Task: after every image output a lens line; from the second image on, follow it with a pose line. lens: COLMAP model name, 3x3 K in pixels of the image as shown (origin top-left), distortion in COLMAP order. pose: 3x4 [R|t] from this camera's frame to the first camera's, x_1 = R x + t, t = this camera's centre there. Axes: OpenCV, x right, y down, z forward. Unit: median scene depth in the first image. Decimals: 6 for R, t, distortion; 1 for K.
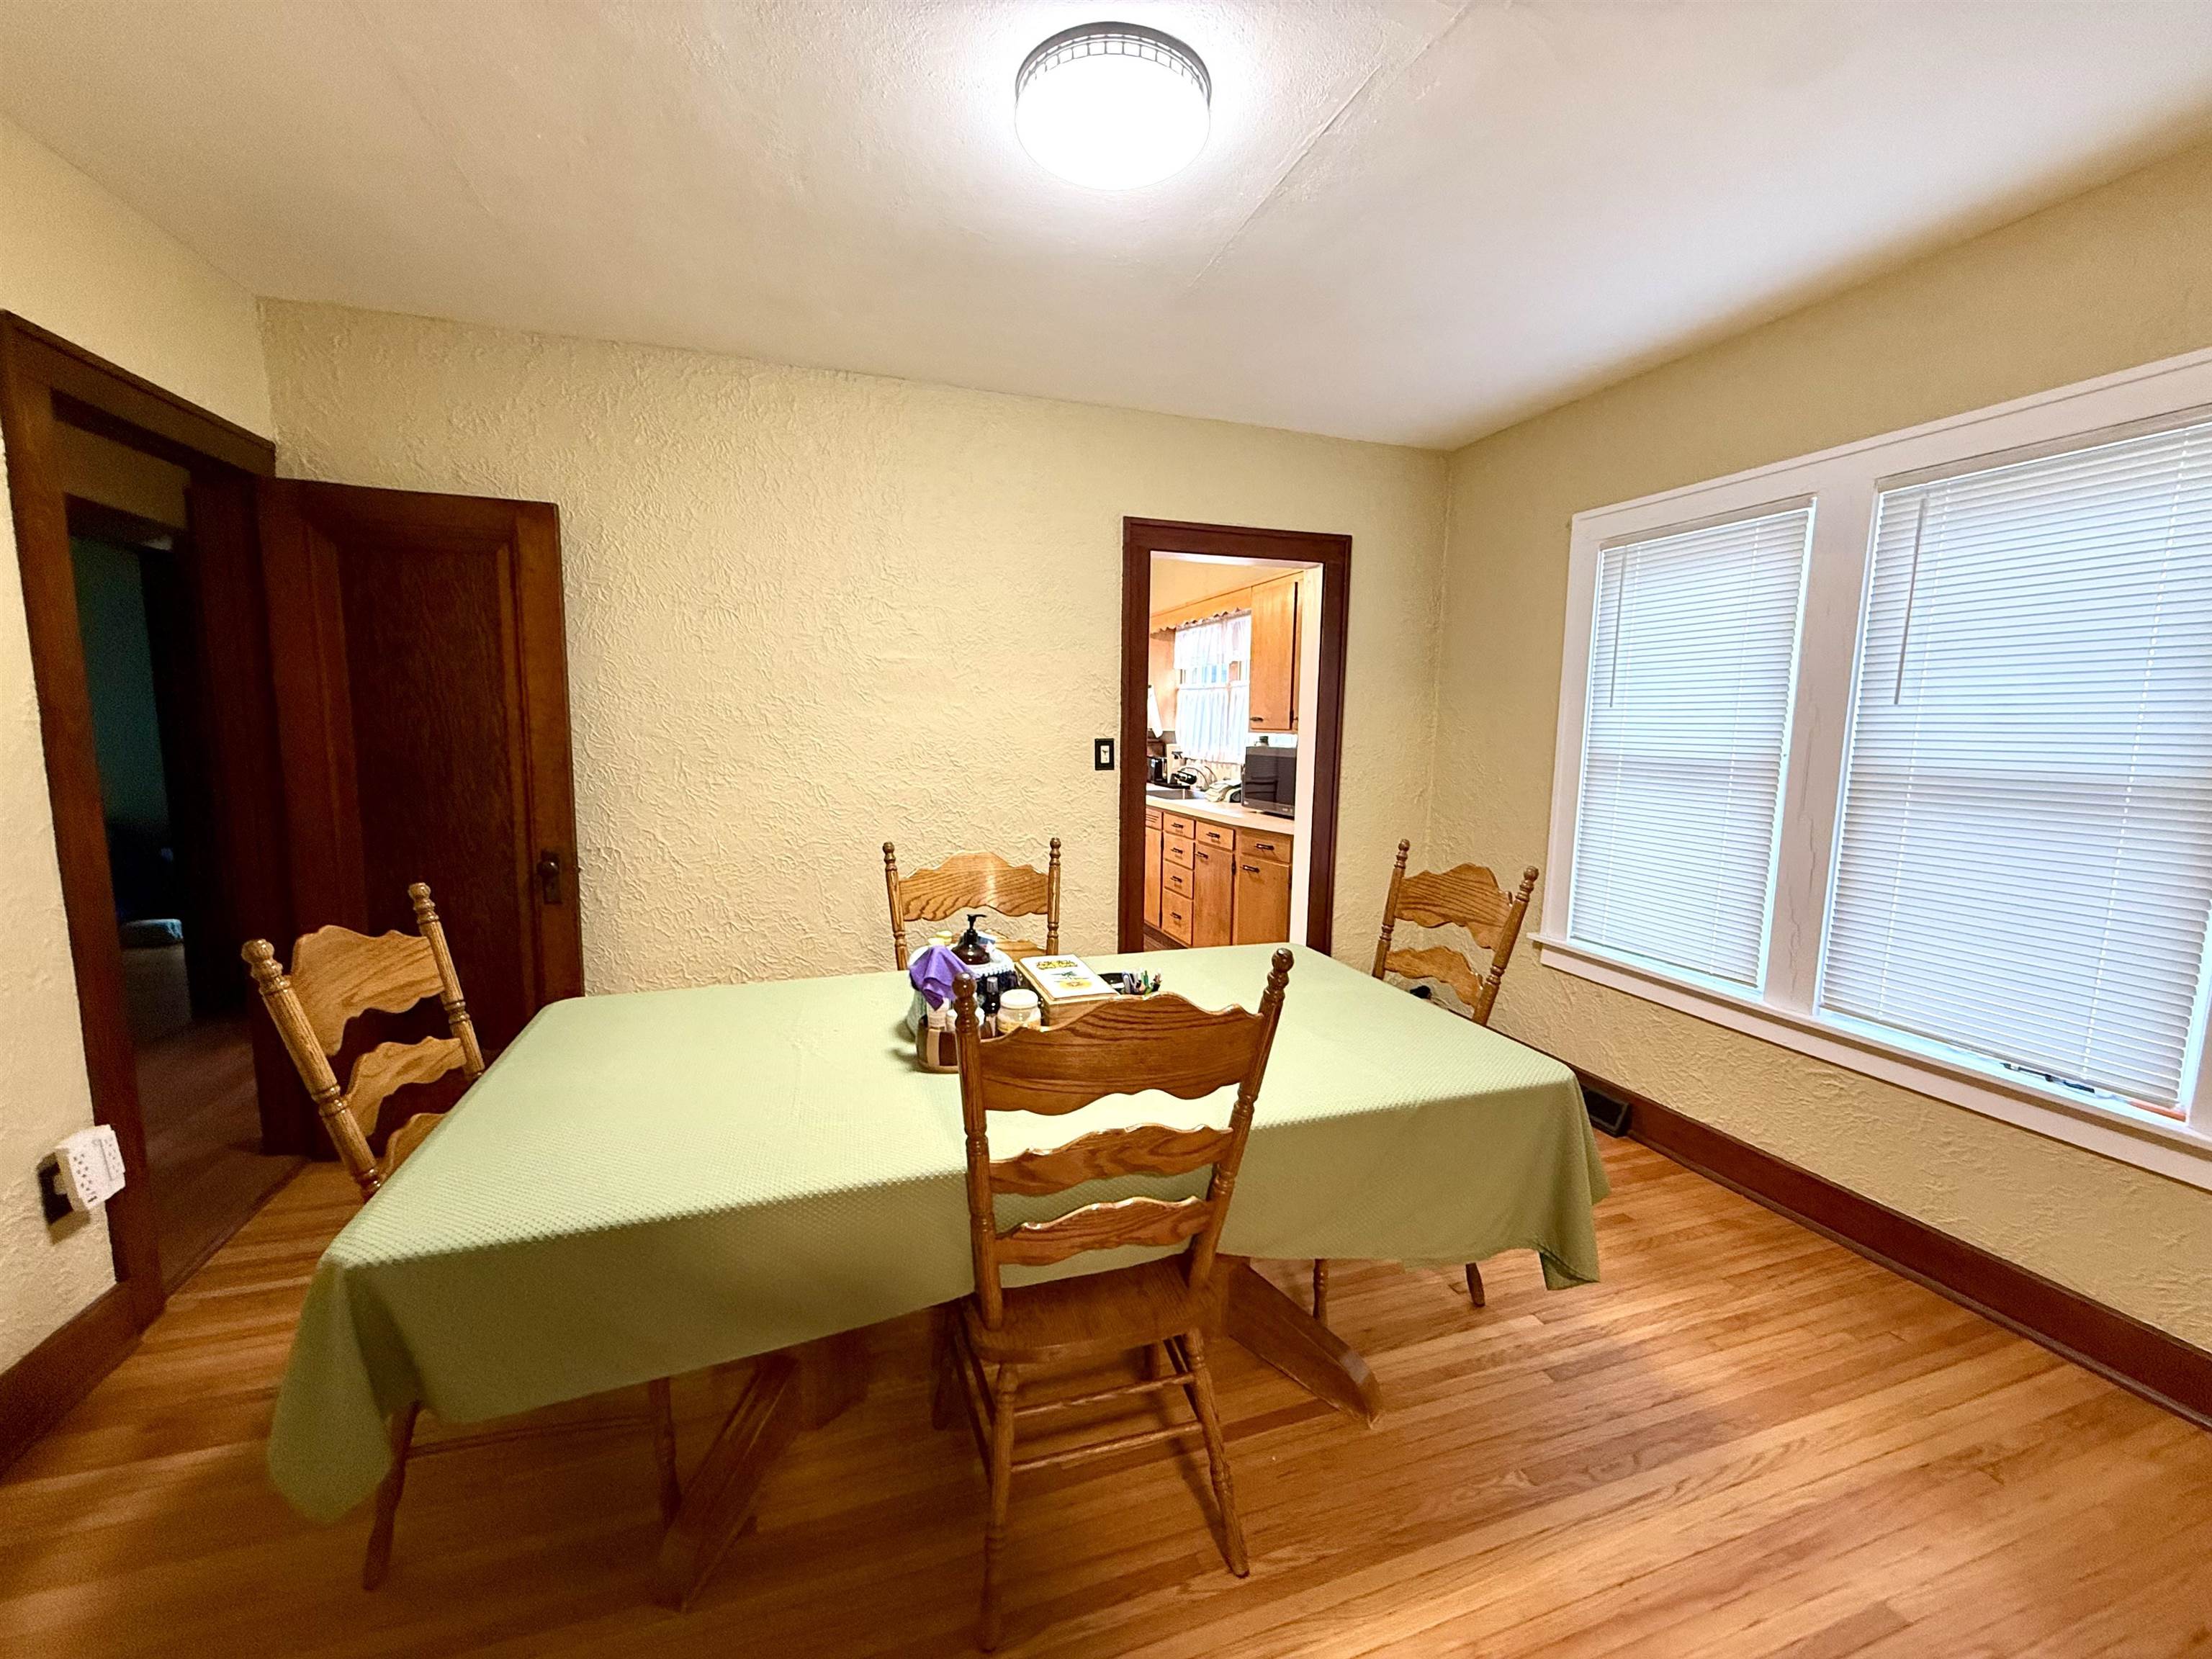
lens RADIAL K [[881.0, 0, 1108.4], [0, 881.0, 838.0], [0, 0, 1]] dist [0.001306, 0.000005]
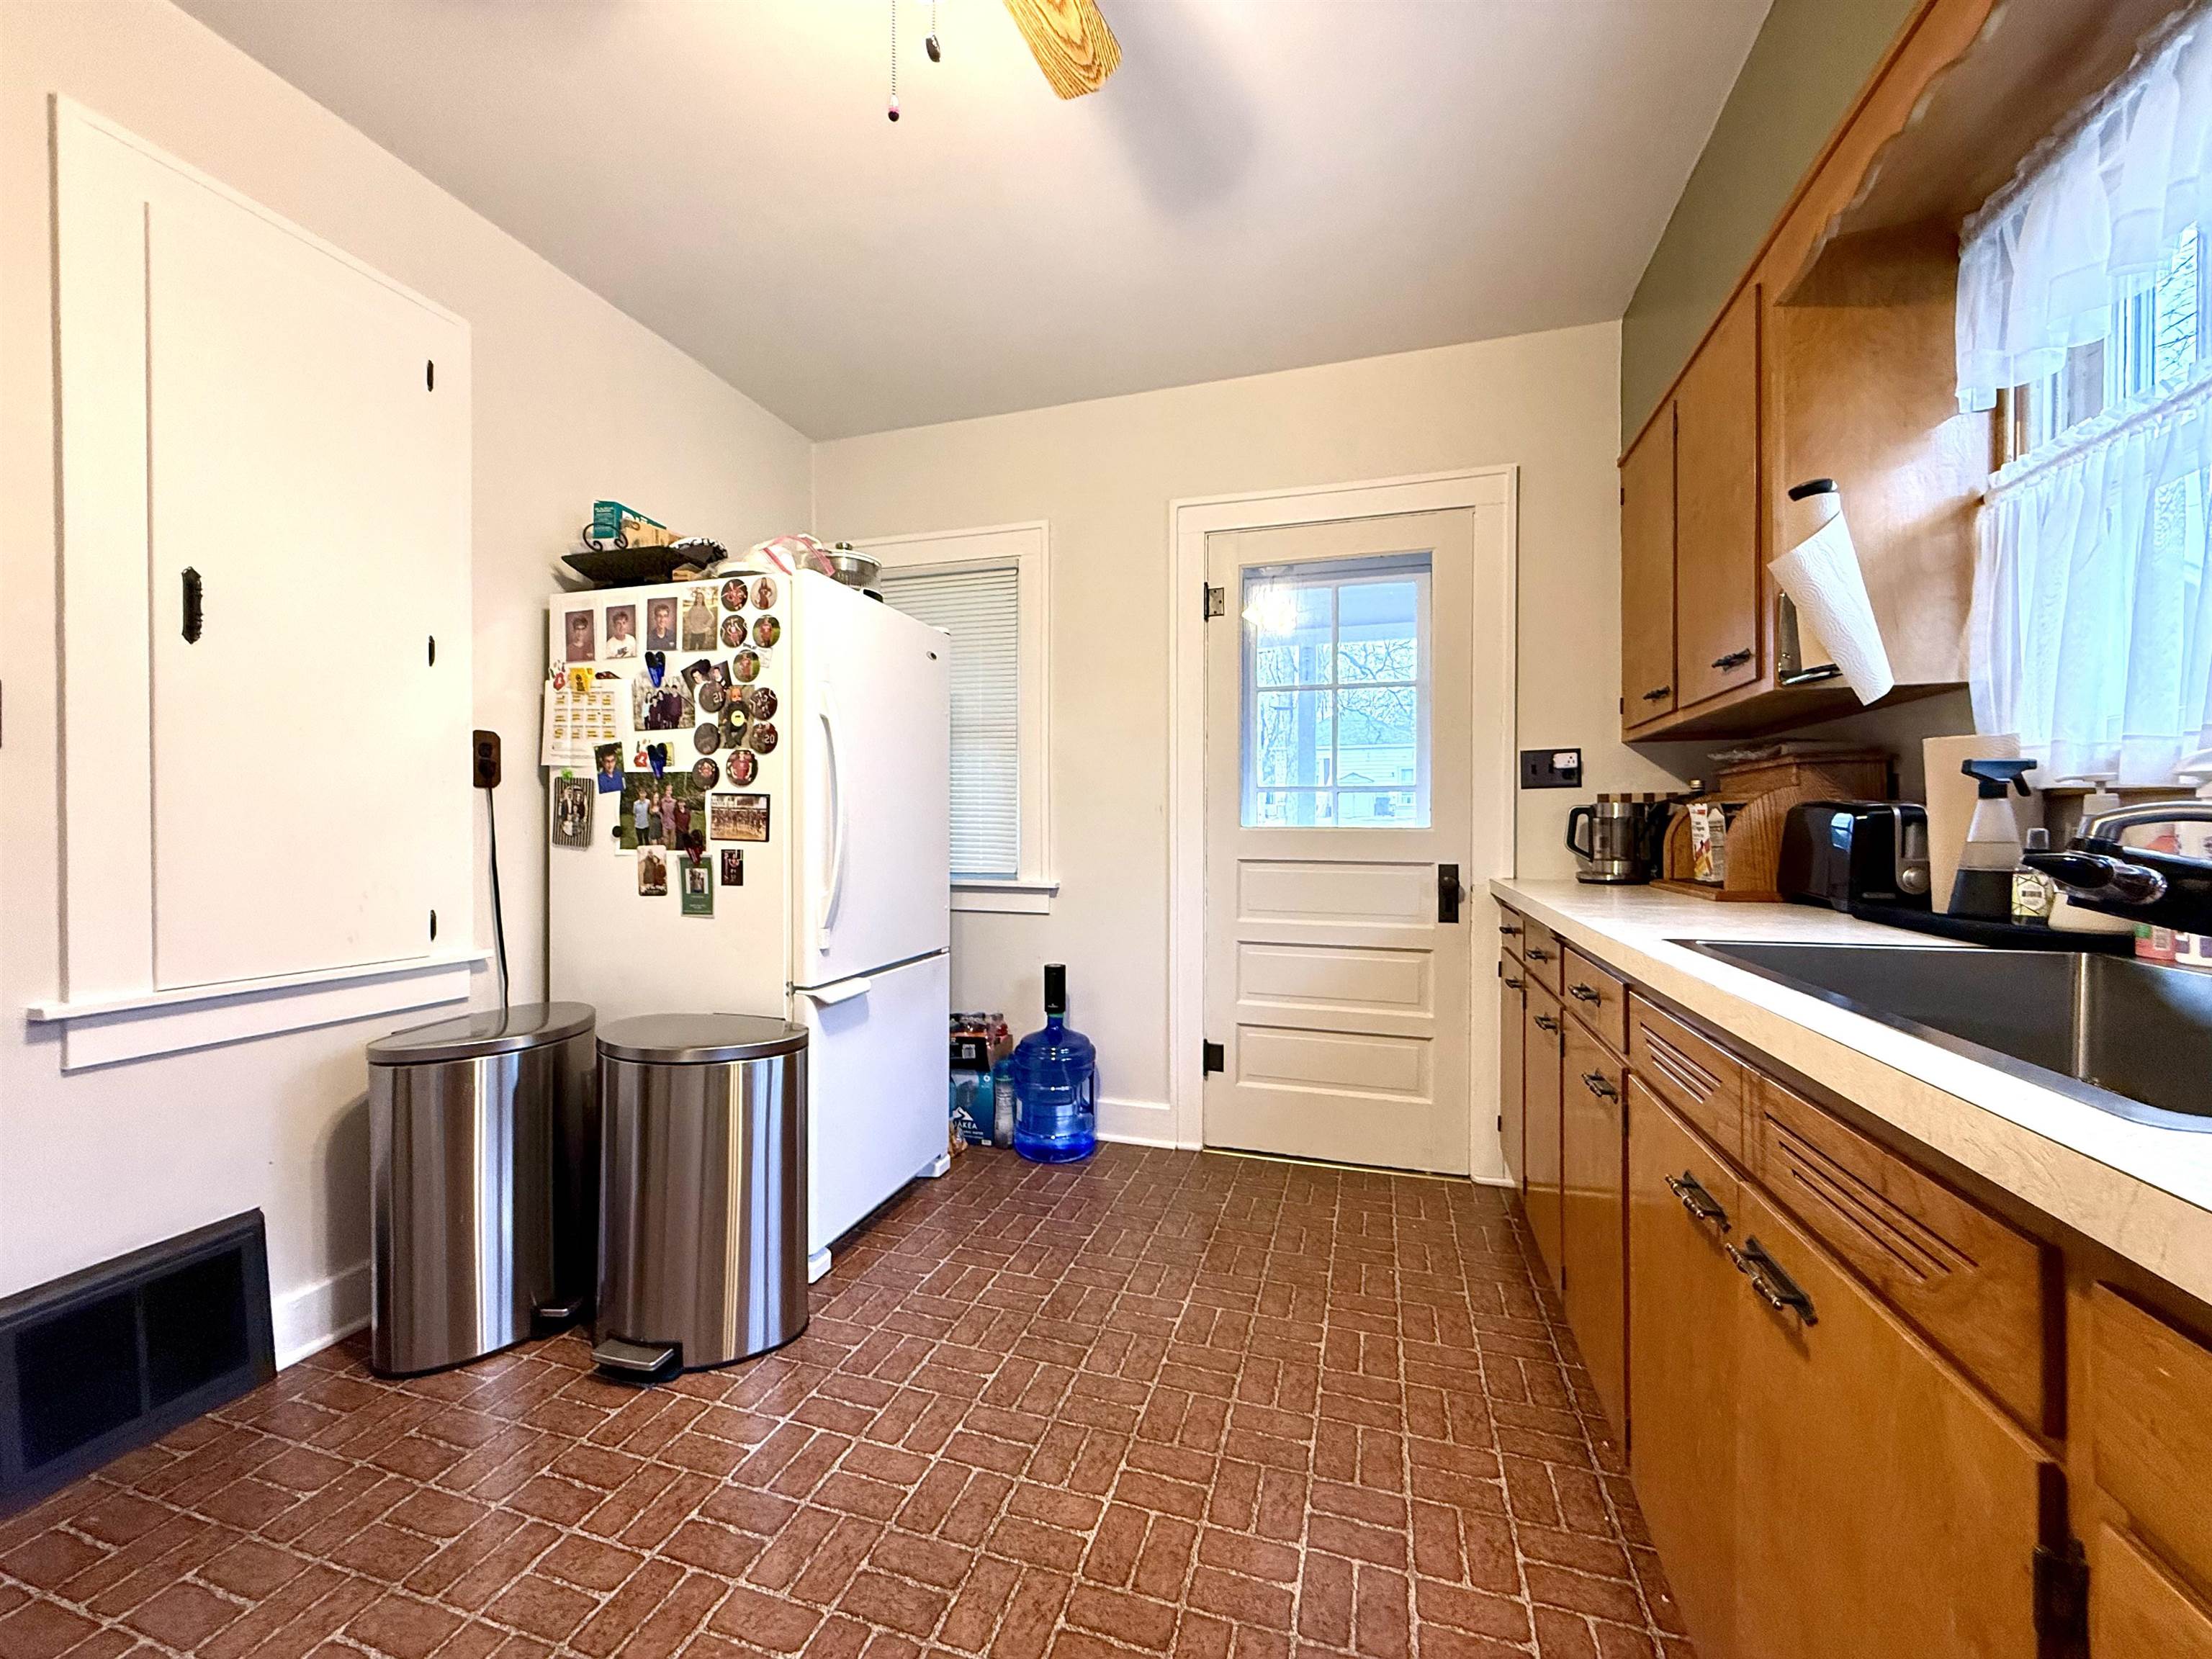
lens RADIAL K [[881.0, 0, 1098.2], [0, 881.0, 833.9], [0, 0, 1]] dist [0.001306, 0.000005]
pose [[0.803152, -0.008459, -0.595714, 0.051230], [-0.072223, 0.991142, -0.111447, -0.068558], [0.591380, 0.132533, 0.795427, 1.130502]]
